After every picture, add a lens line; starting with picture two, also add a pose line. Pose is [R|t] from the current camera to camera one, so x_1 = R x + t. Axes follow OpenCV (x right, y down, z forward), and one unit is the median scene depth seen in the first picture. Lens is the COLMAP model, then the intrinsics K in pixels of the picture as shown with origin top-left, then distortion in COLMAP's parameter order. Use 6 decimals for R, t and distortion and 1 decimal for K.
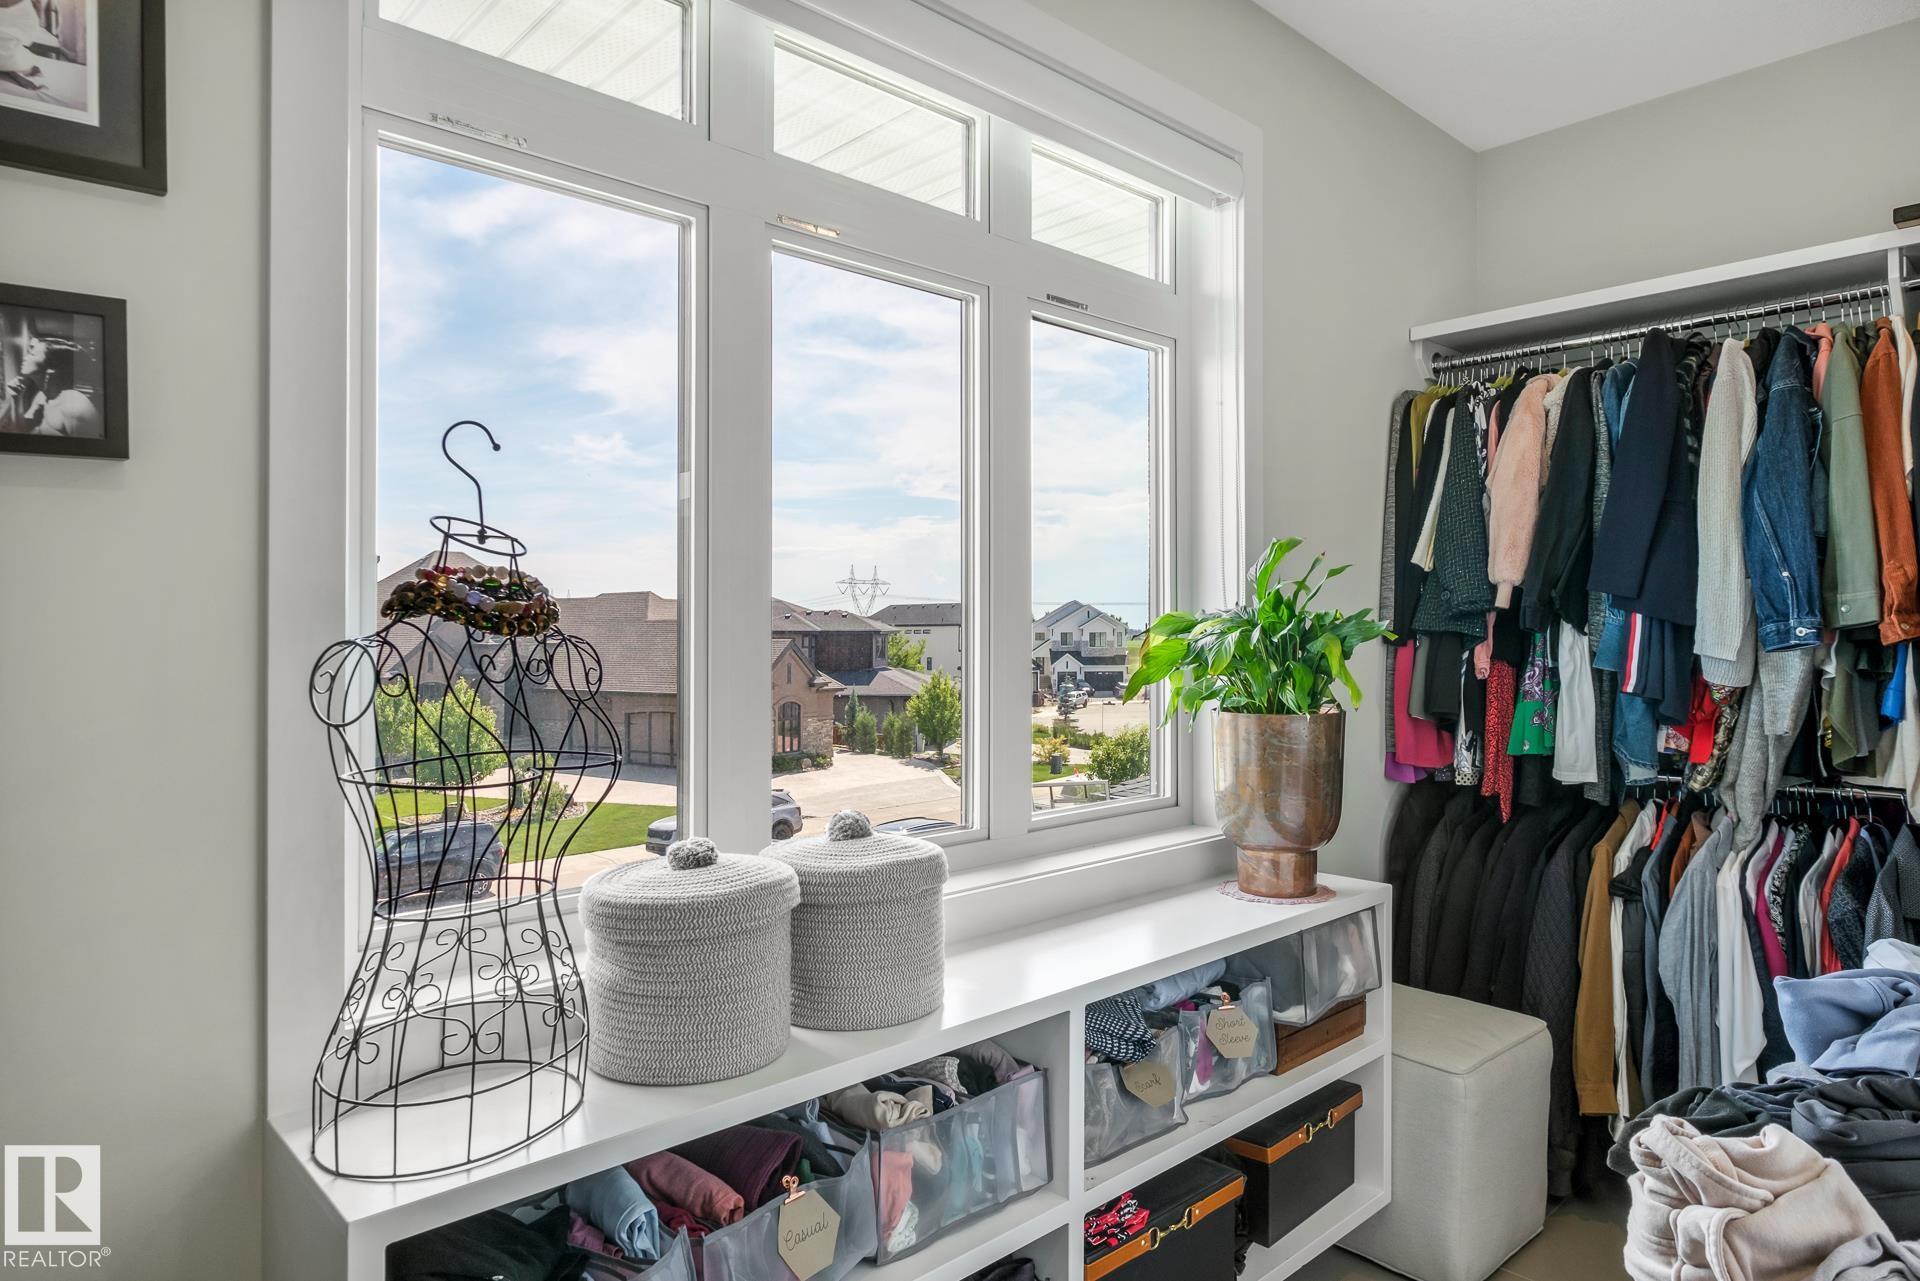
lens RADIAL K [[1129.1, 0, 960.0], [0, 1129.1, 640.5], [0, 0, 1]] dist [-0.006193, -0.002686]
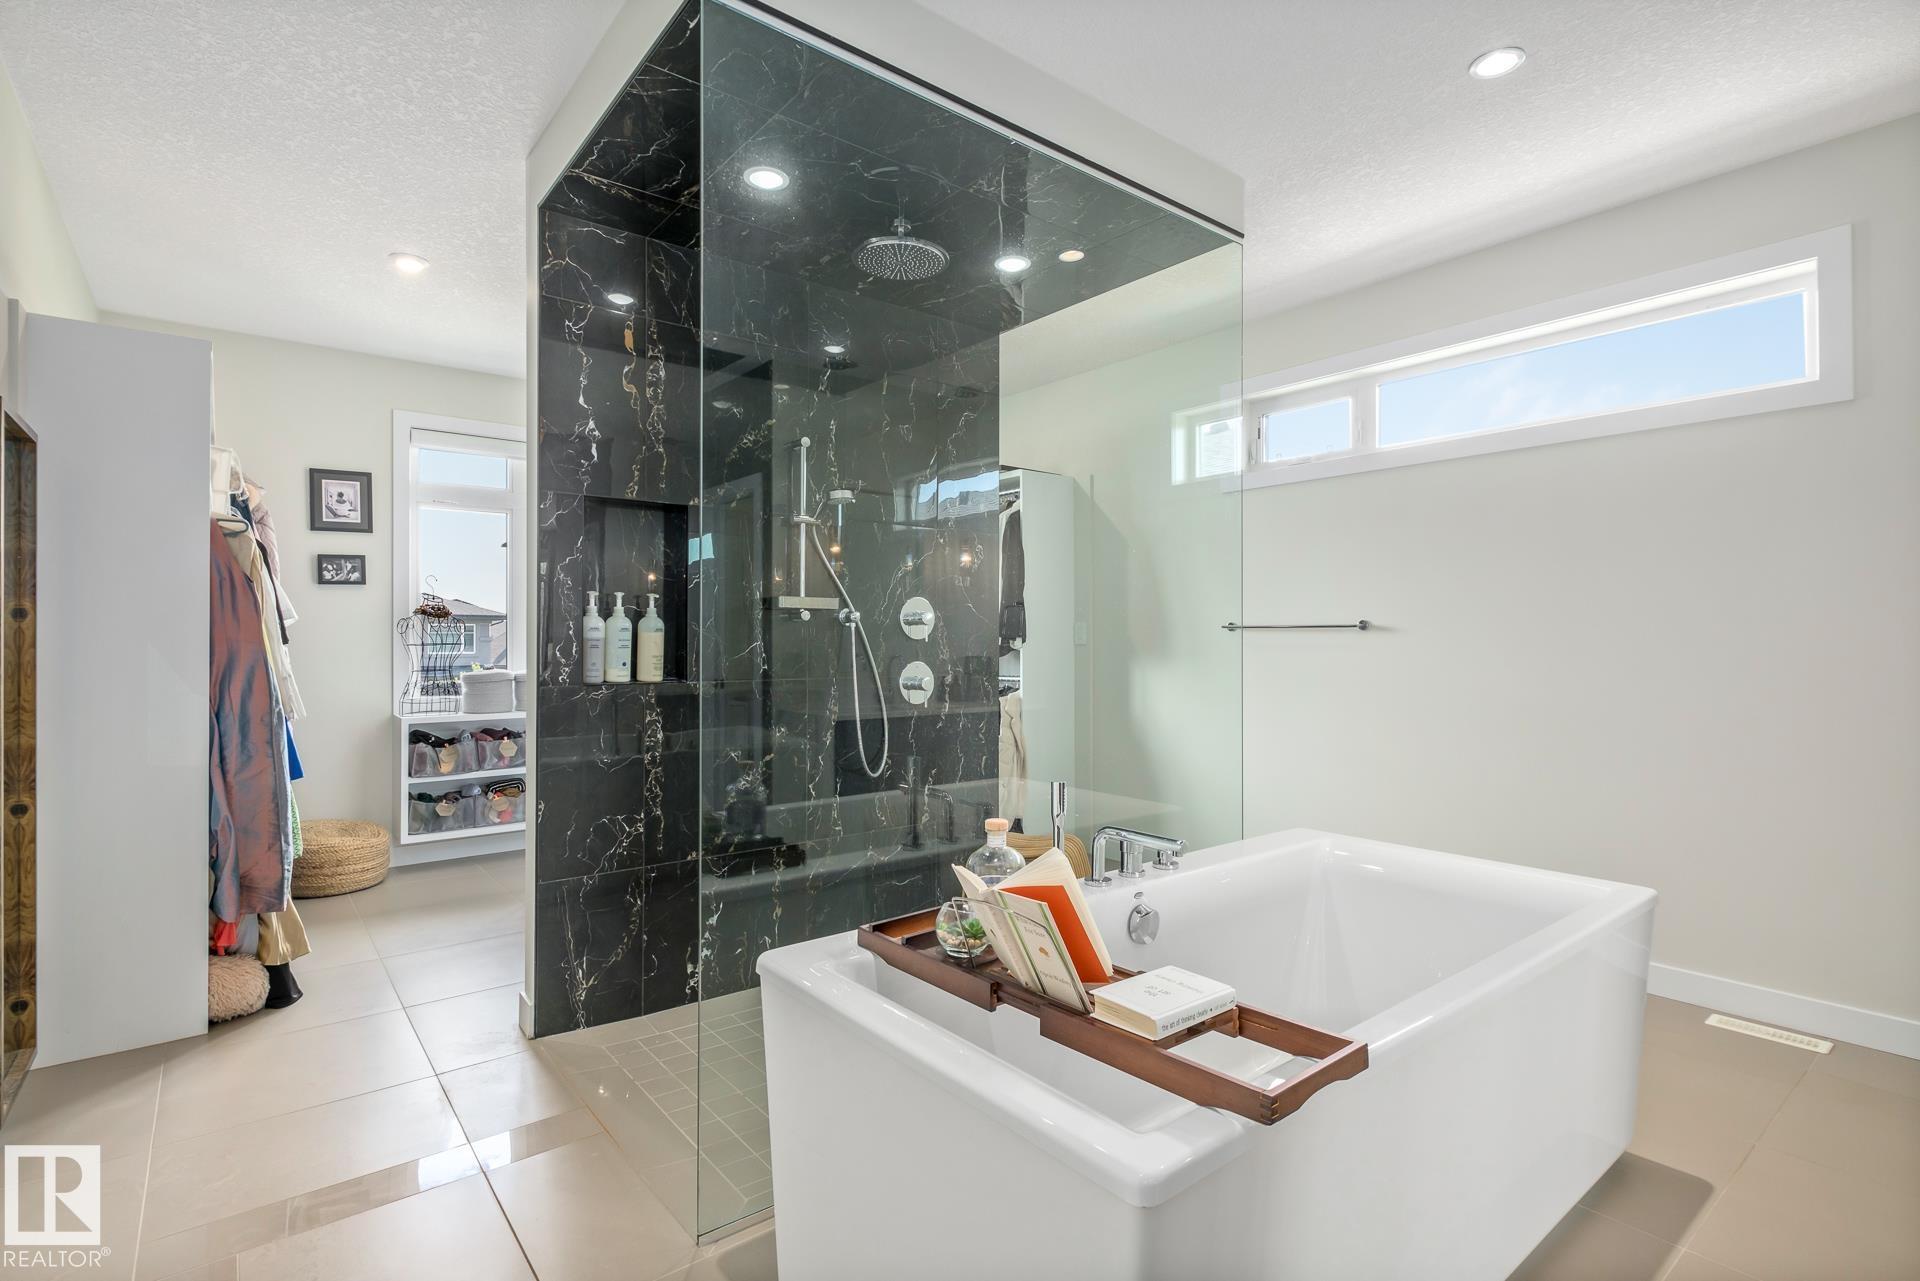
lens RADIAL K [[913.5, 0, 960.0], [0, 913.5, 640.5], [0, 0, 1]] dist [-0.002216, -0.001194]
pose [[0.997555, -0.001720, -0.069871, 2.385391], [0.001553, 0.999996, -0.002438, 0.117416], [0.069874, 0.002324, 0.997553, -3.136312]]
